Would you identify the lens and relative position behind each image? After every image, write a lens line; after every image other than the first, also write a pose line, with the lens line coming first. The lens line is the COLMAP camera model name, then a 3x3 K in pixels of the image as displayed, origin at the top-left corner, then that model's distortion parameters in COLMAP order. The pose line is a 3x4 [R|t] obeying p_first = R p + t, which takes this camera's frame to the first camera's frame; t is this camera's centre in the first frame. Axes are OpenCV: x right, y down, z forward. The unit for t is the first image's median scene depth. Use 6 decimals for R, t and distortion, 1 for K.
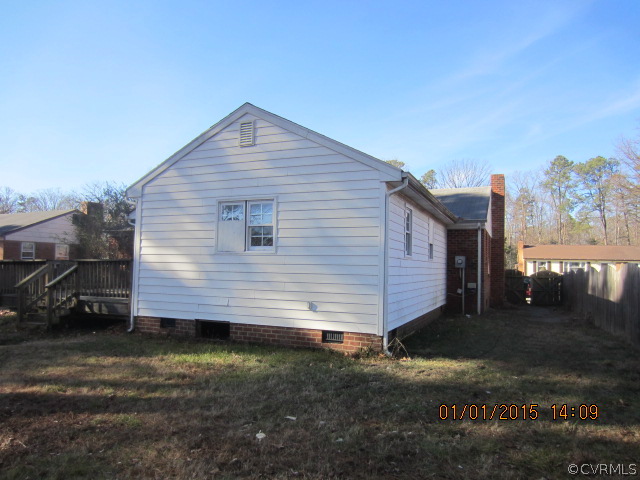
lens RADIAL K [[451.7, 0, 318.5], [0, 451.7, 244.6], [0, 0, 1]] dist [-0.032105, 0.004907]
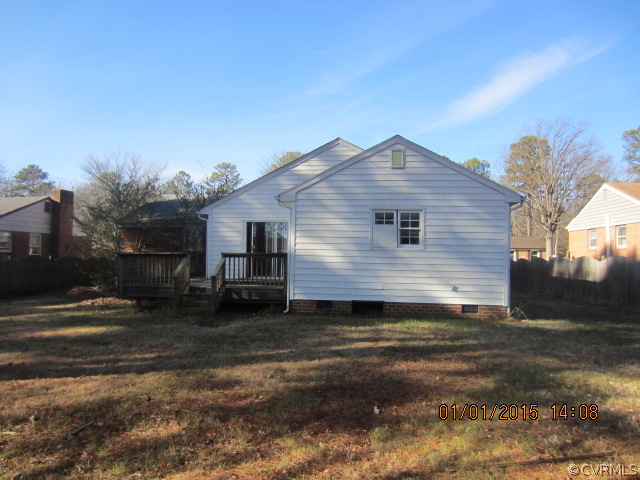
lens RADIAL K [[451.7, 0, 318.5], [0, 451.7, 244.6], [0, 0, 1]] dist [-0.032105, 0.004907]
pose [[0.962892, 0.009297, 0.269725, -0.734110], [-0.015653, 0.999648, 0.021425, -0.019781], [-0.269431, -0.024852, 0.962699, -0.213707]]
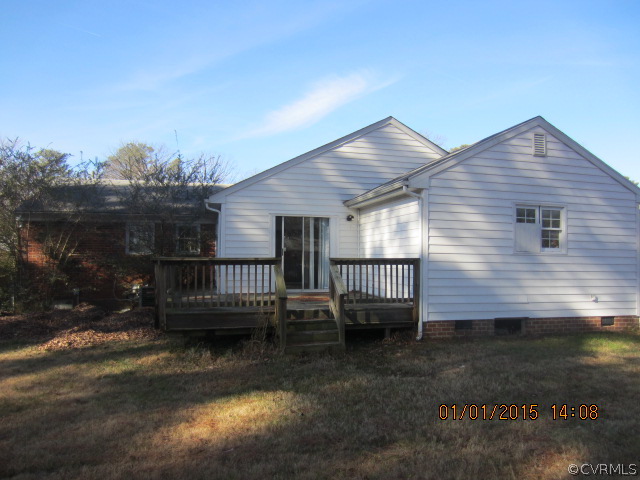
lens RADIAL K [[451.7, 0, 318.5], [0, 451.7, 244.6], [0, 0, 1]] dist [-0.032105, 0.004907]
pose [[0.785787, 0.021343, 0.618128, -1.245184], [-0.029249, 0.999569, 0.002669, 0.009749], [-0.617805, -0.020177, 0.786073, 0.470380]]
